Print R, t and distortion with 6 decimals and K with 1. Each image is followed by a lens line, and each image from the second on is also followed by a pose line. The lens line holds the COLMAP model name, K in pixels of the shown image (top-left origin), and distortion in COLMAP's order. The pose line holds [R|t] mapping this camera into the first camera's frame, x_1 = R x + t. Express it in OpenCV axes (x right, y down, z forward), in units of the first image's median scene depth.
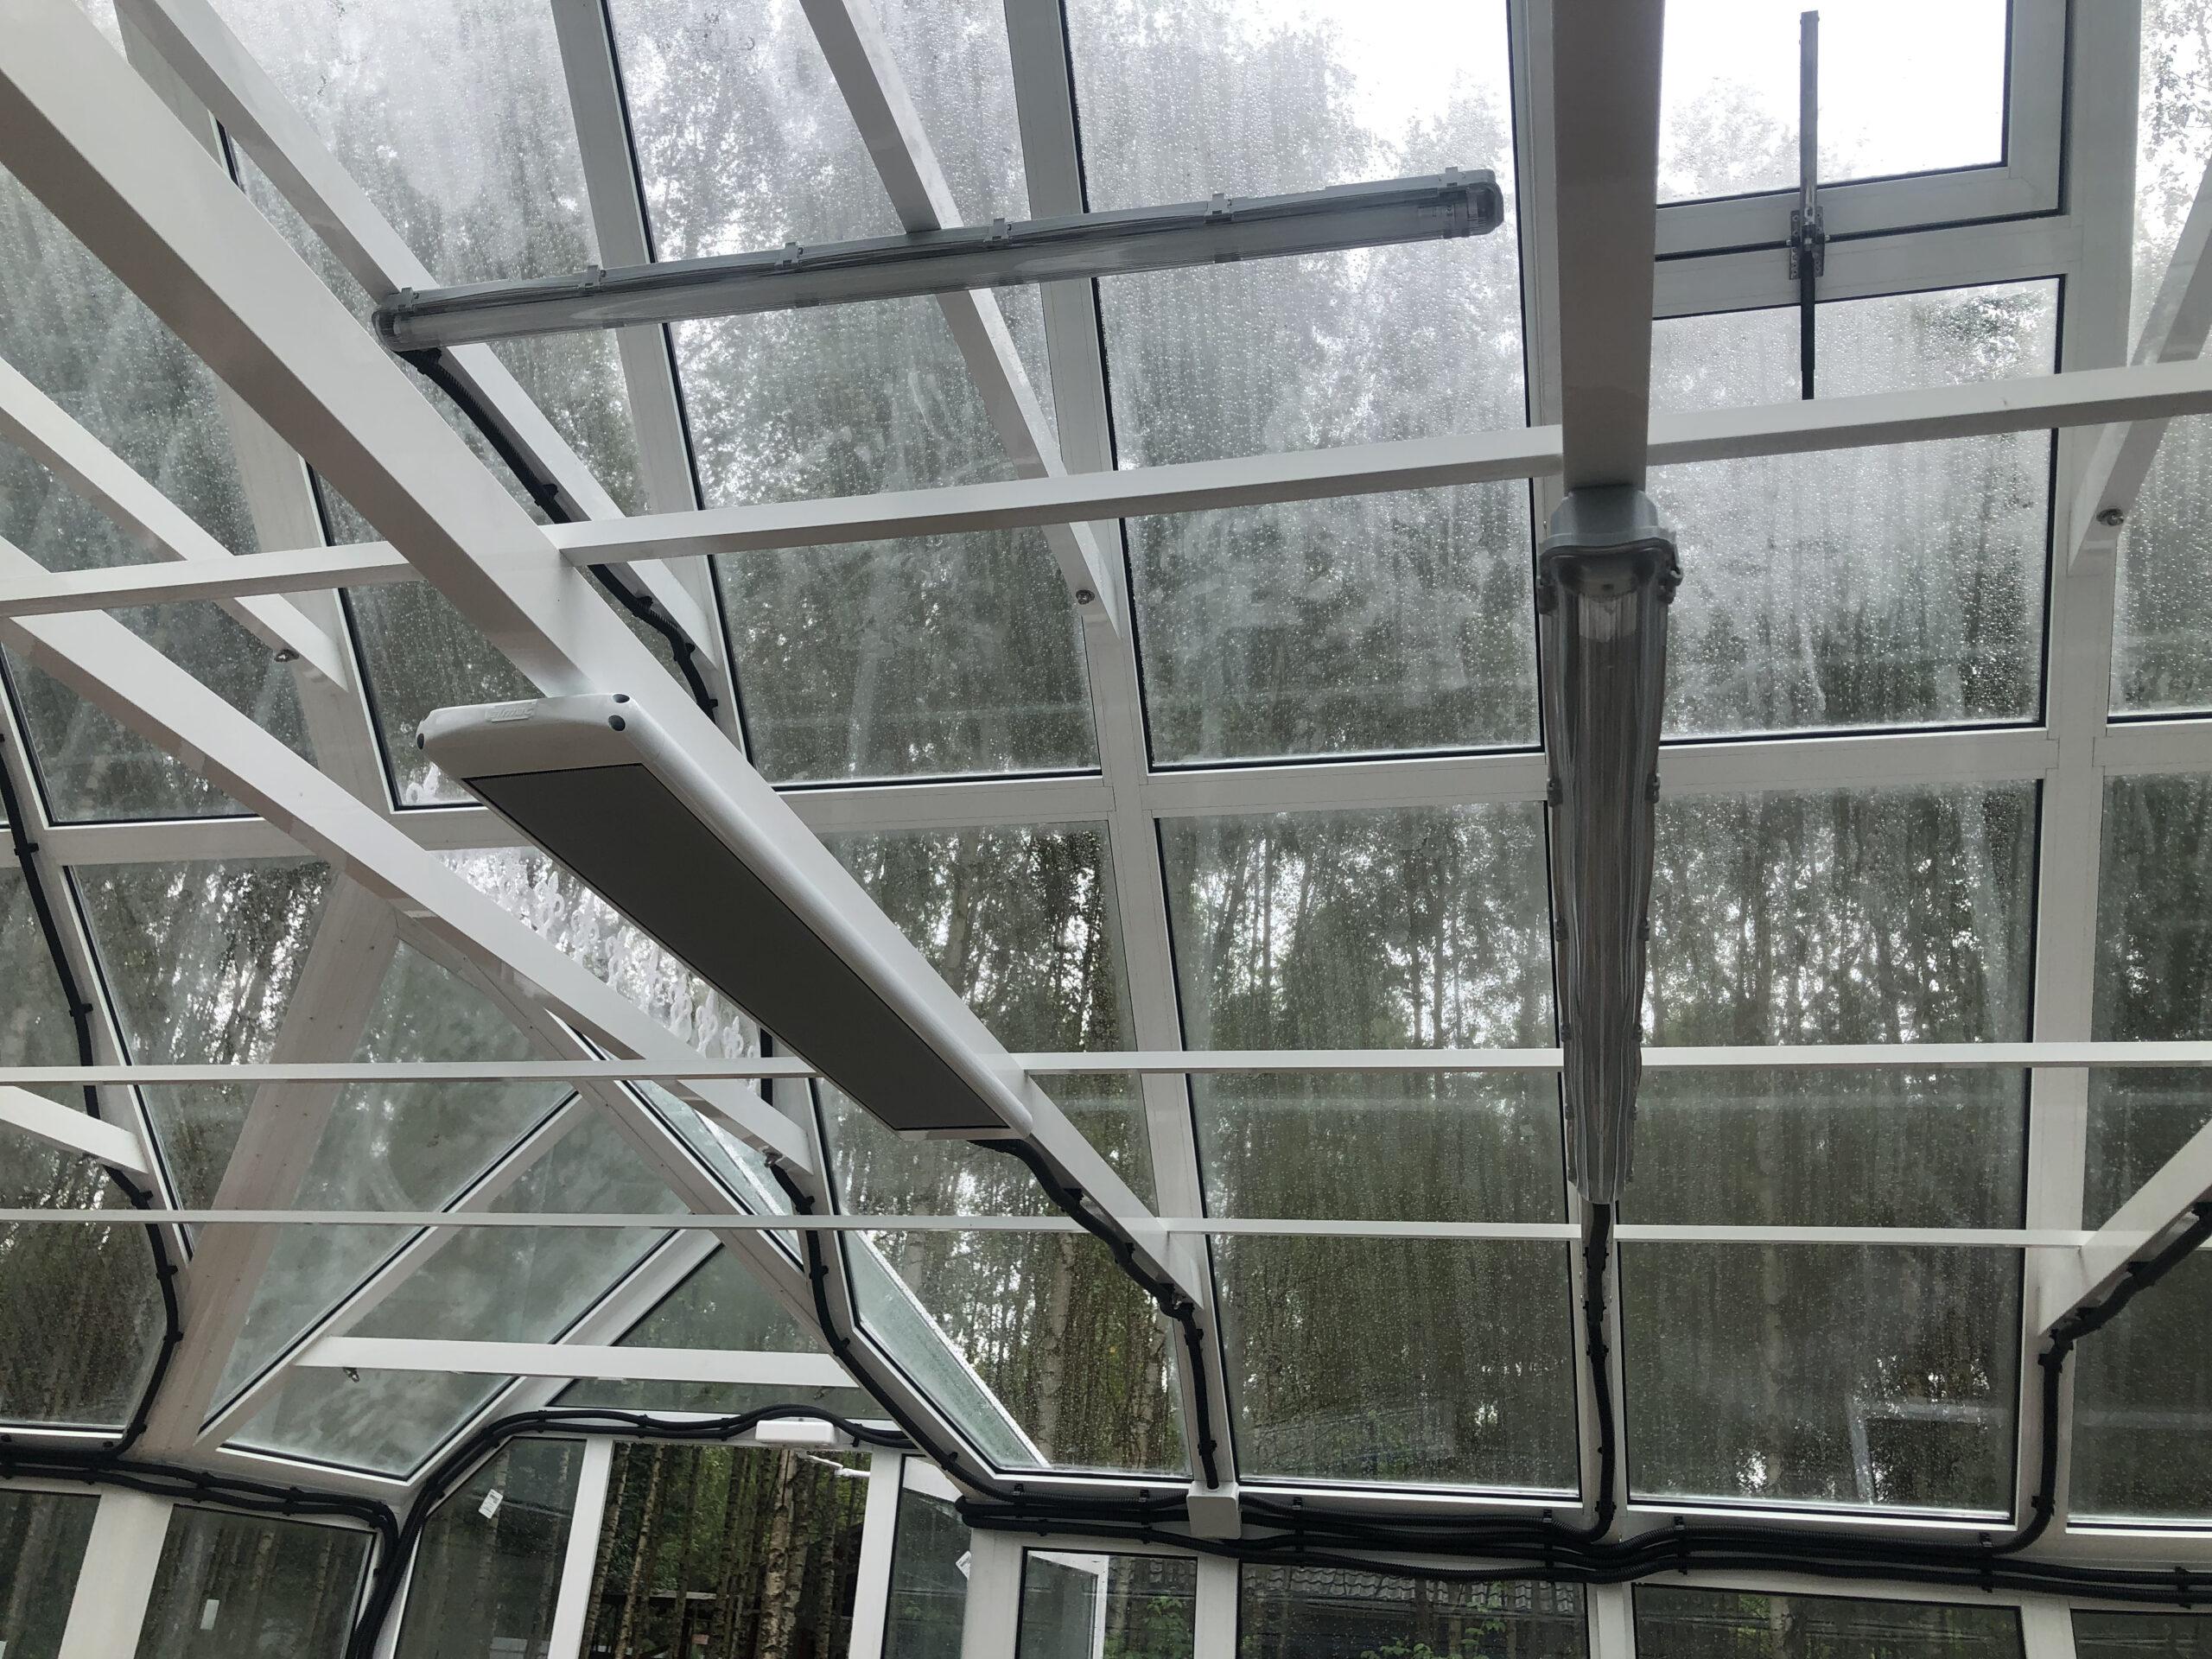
lens RADIAL K [[1832.4, 0, 1106.0], [0, 1832.4, 829.5], [0, 0, 1]] dist [0.005302, 0.003476]
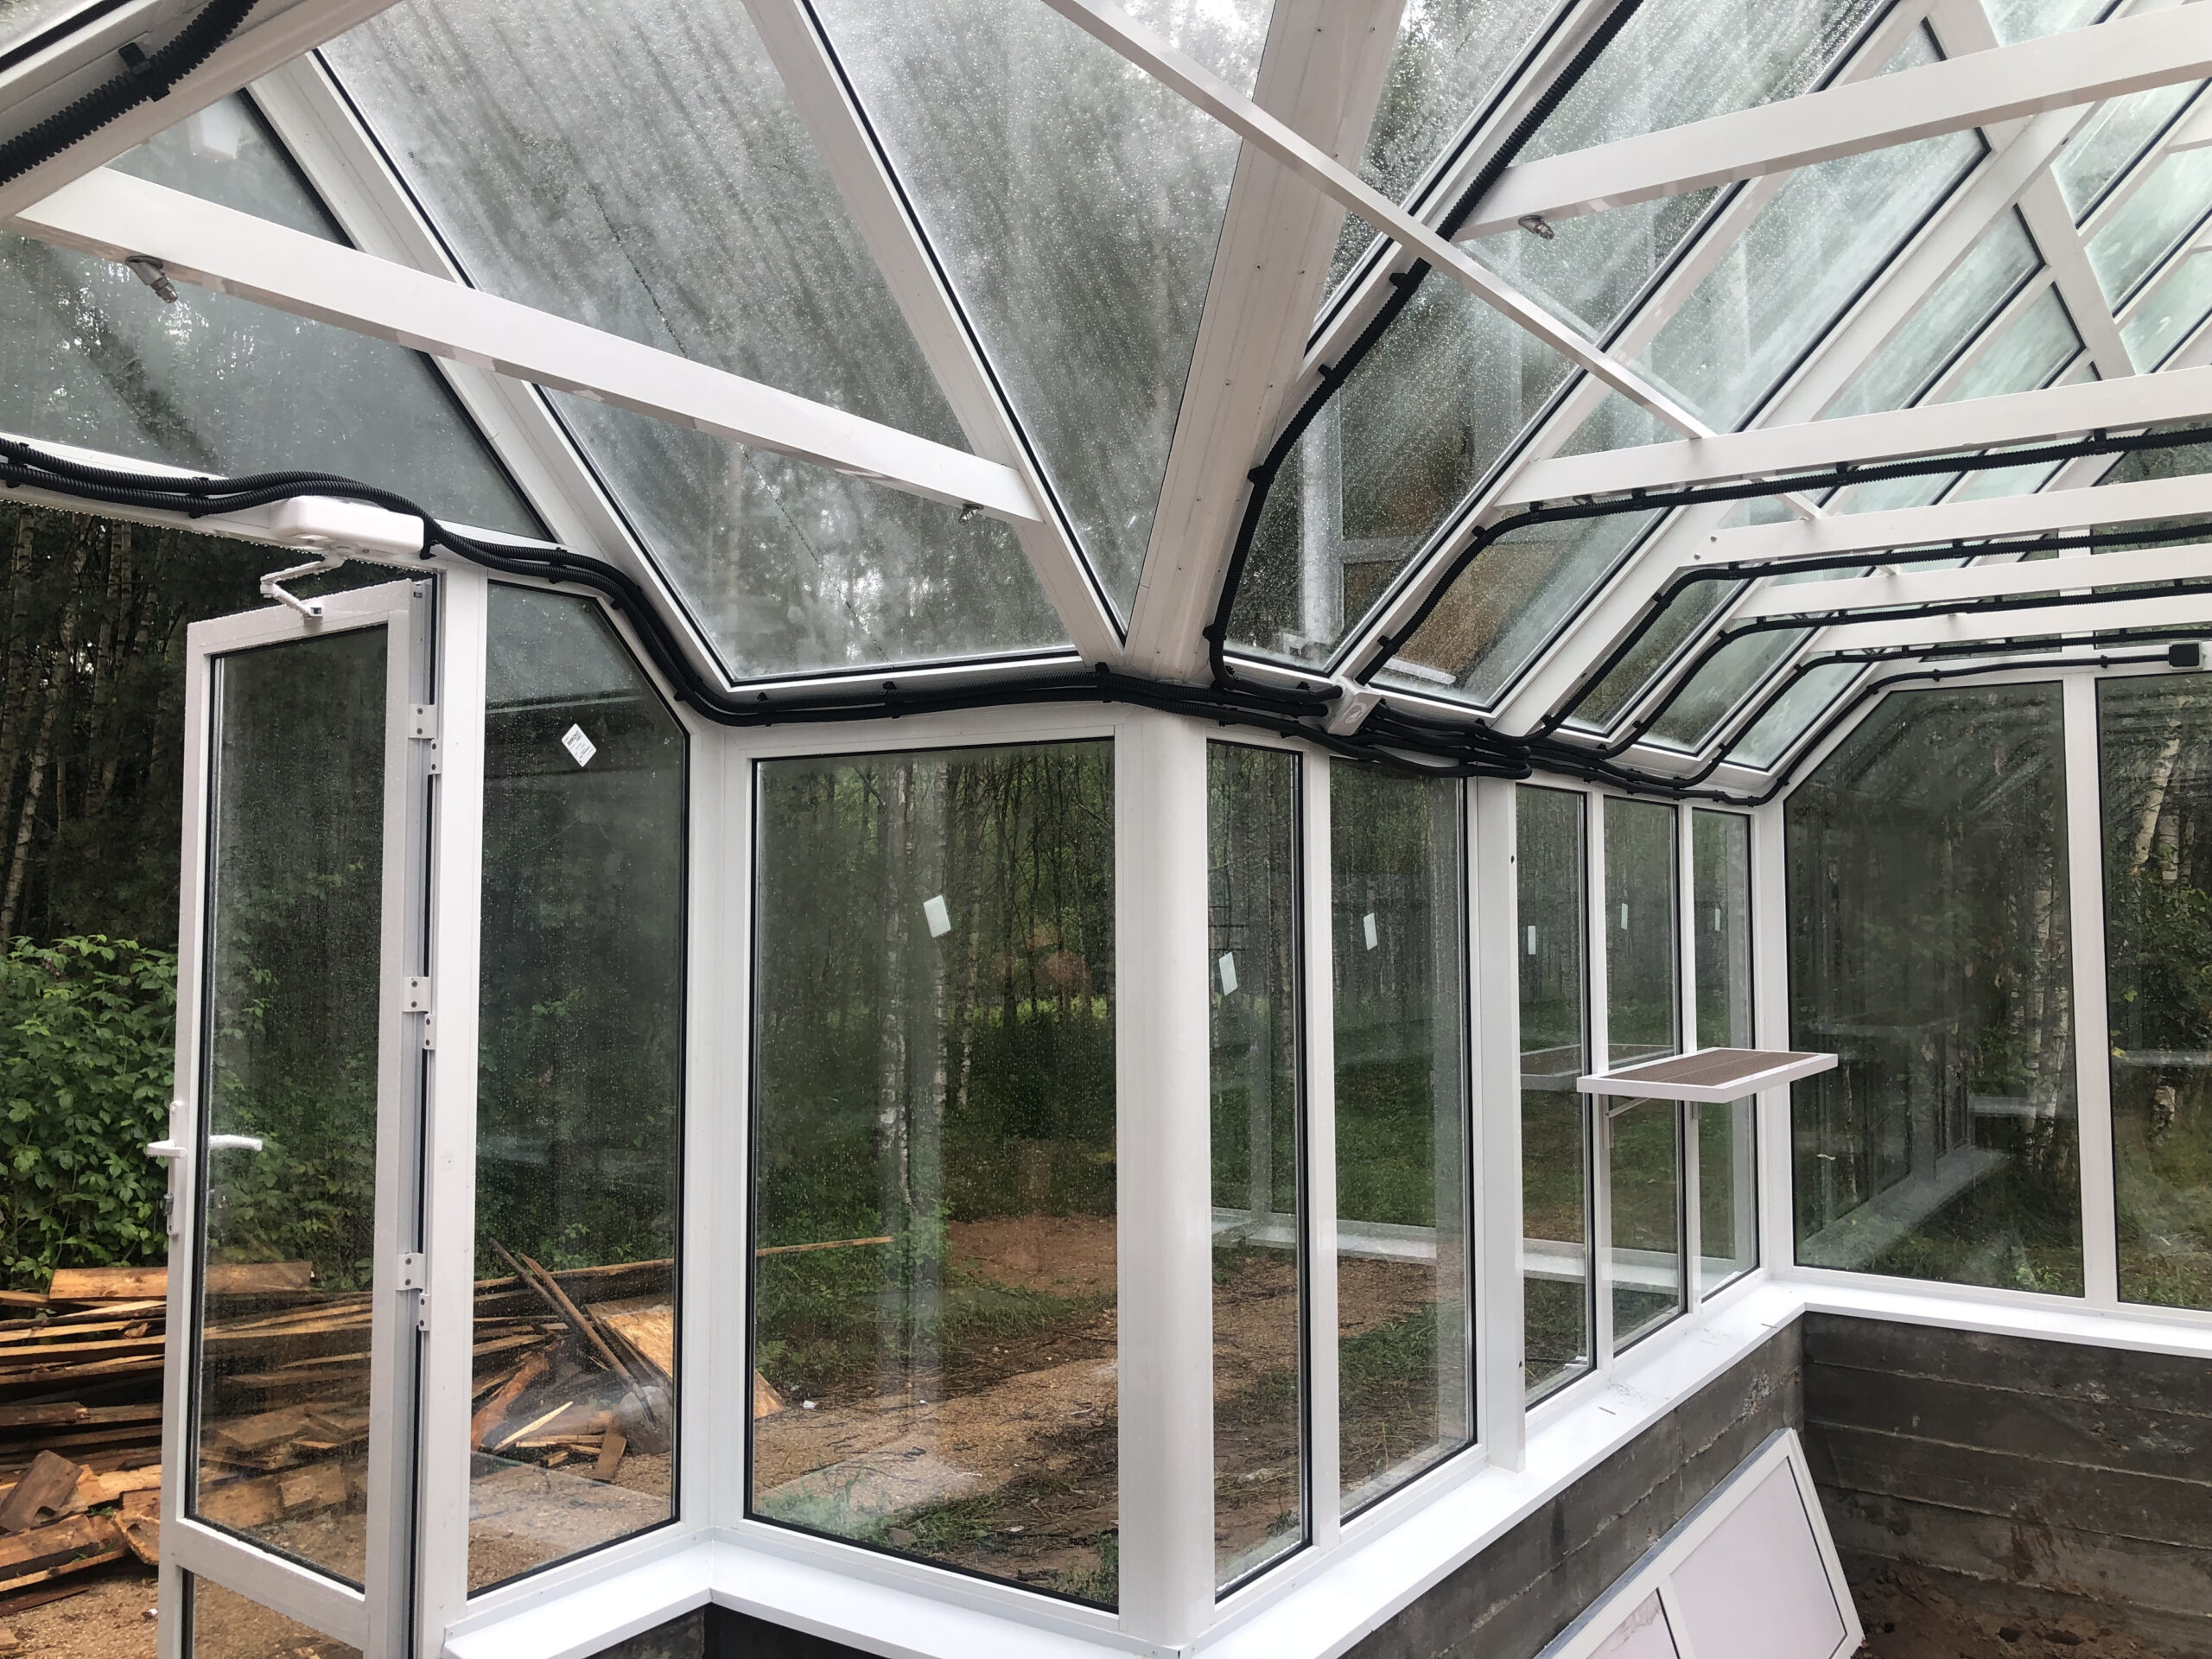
lens RADIAL K [[1832.4, 0, 1106.0], [0, 1832.4, 829.5], [0, 0, 1]] dist [0.005302, 0.003476]
pose [[0.356982, -0.027995, 0.933692, -0.839745], [-0.369563, 0.913765, 0.168694, 0.309182], [-0.857897, -0.405278, 0.315852, 0.767170]]
